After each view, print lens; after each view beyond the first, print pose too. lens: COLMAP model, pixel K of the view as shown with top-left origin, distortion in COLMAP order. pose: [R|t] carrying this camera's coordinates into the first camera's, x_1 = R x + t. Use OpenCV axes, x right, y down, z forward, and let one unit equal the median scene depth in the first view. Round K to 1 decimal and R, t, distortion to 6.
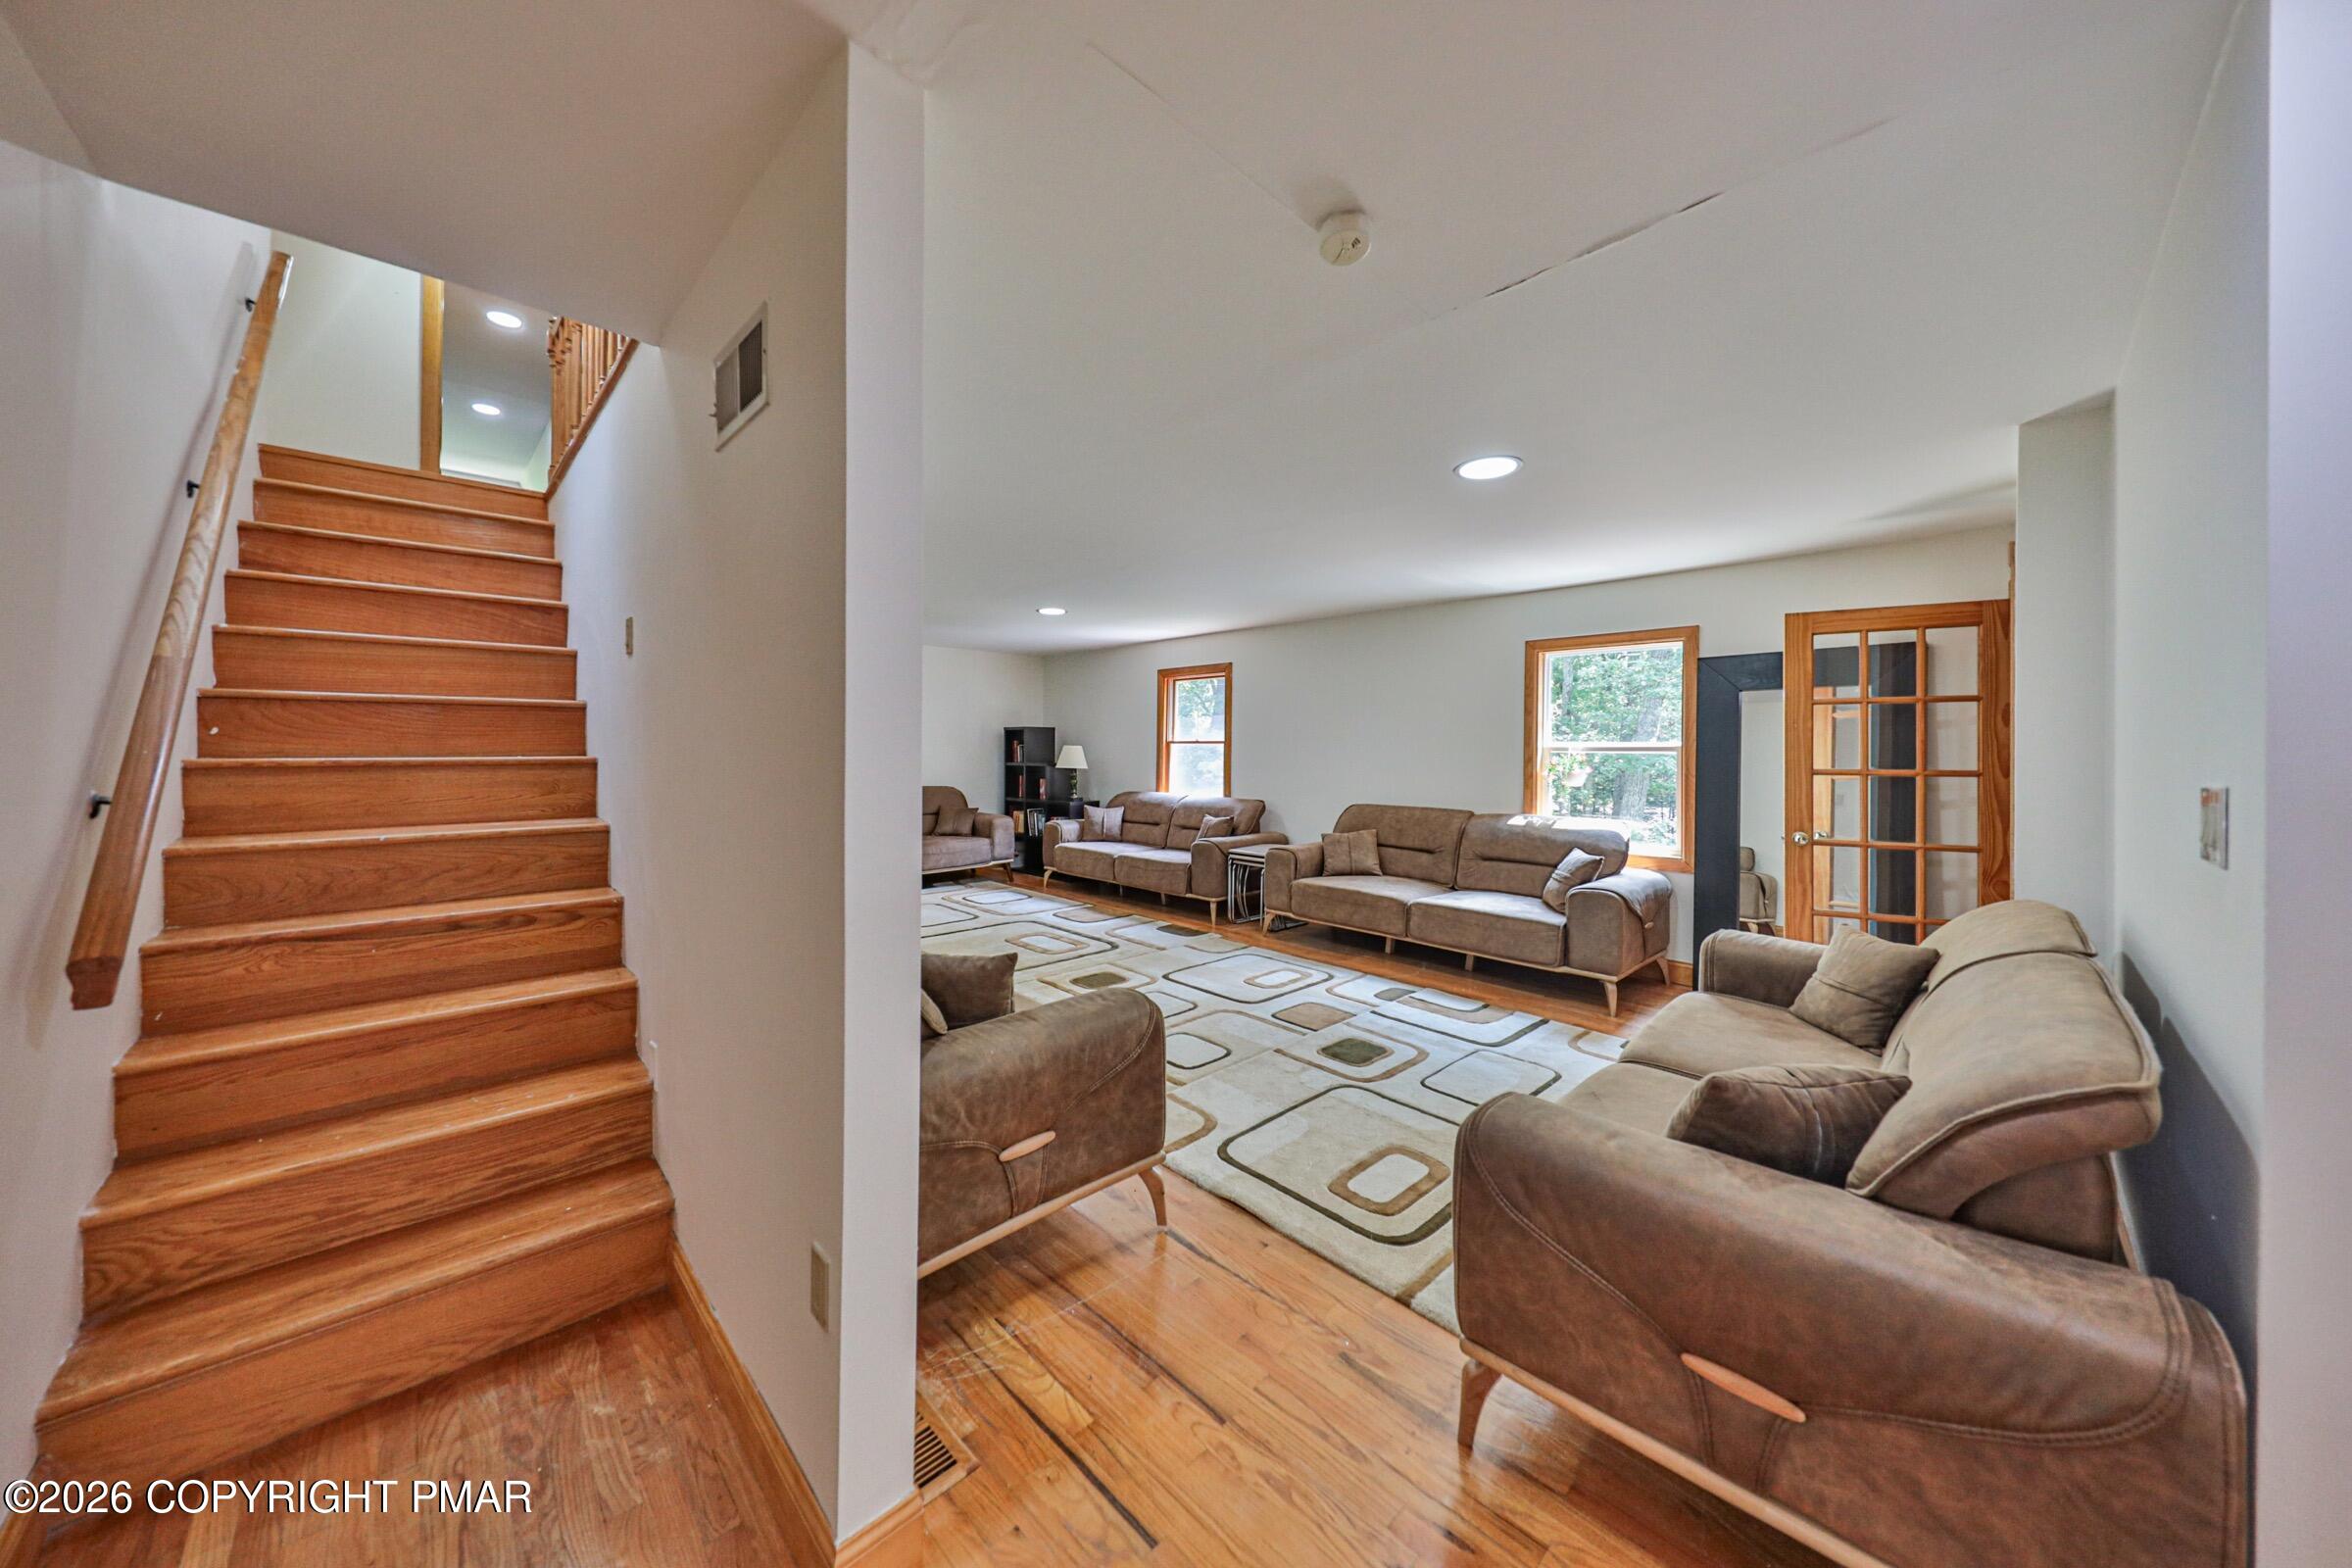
lens RADIAL K [[769.6, 0, 1183.9], [0, 769.6, 747.3], [0, 0, 1]] dist [-0.000467, -0.000040]
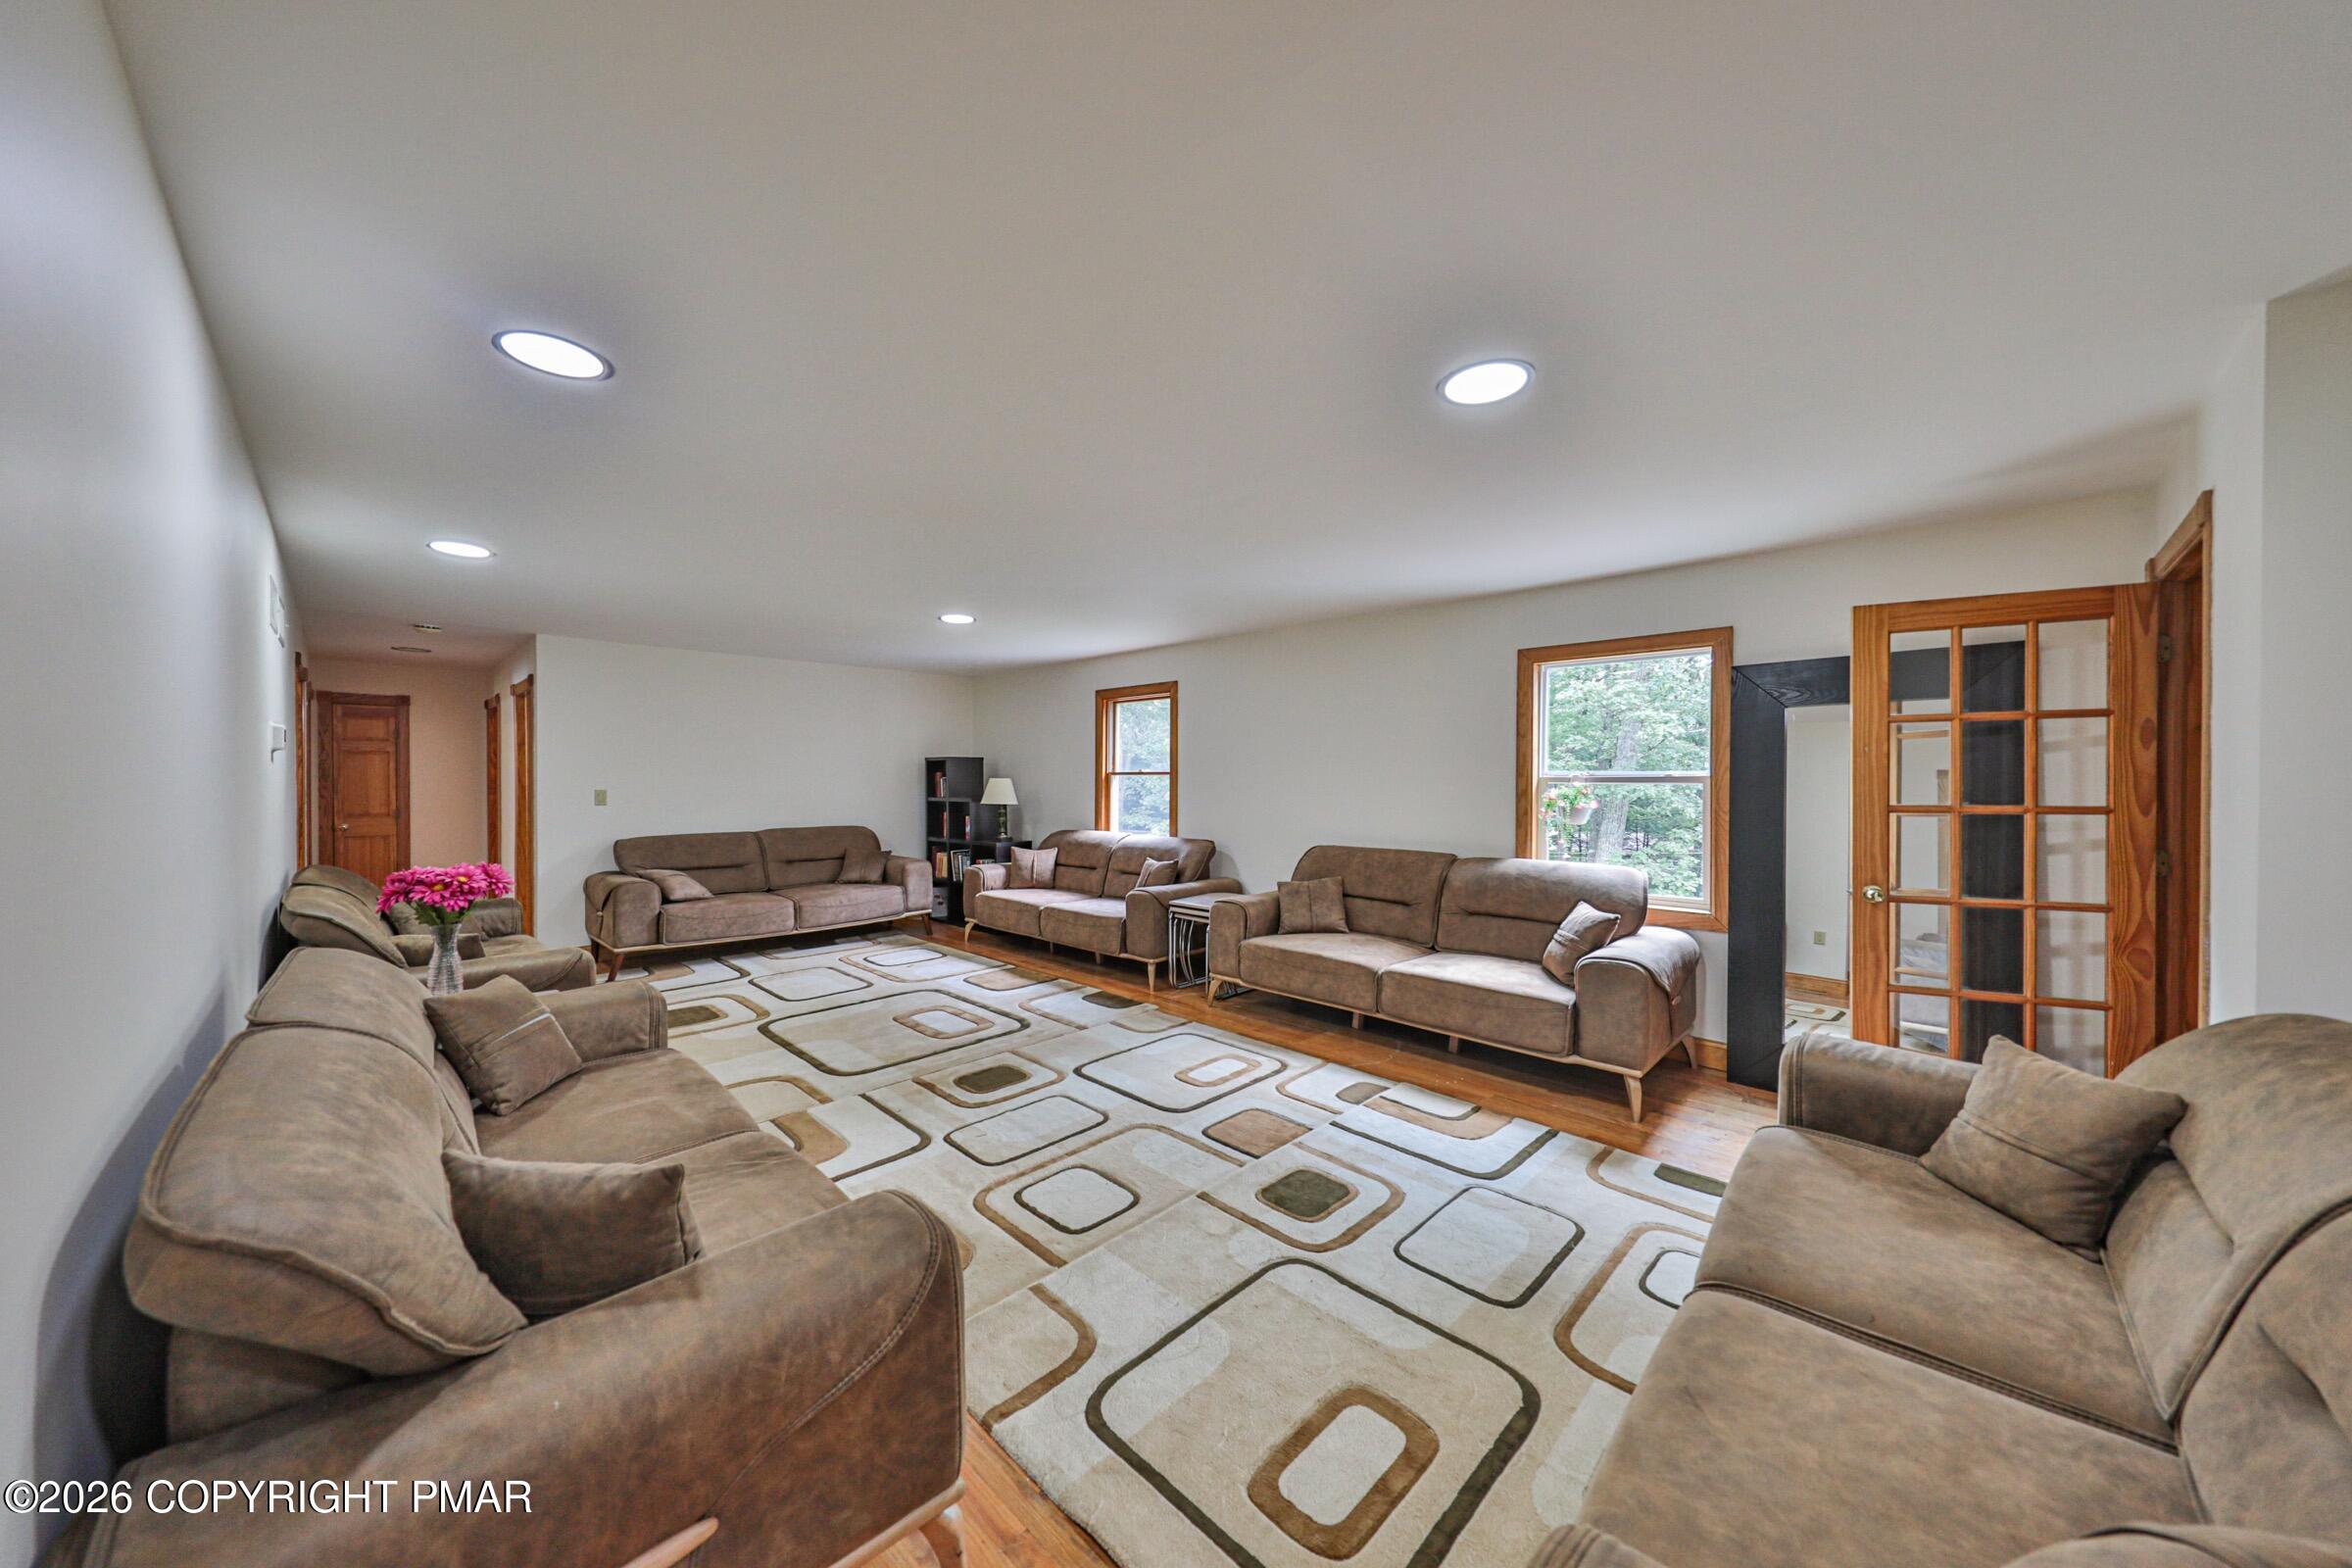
lens RADIAL K [[796.2, 0, 1183.2], [0, 796.2, 785.1], [0, 0, 1]] dist [0.001221, 0.000069]
pose [[0.999221, -0.008927, 0.038429, 0.061363], [0.008474, 0.999893, 0.011932, -0.006796], [-0.038531, -0.011597, 0.999190, 0.191451]]
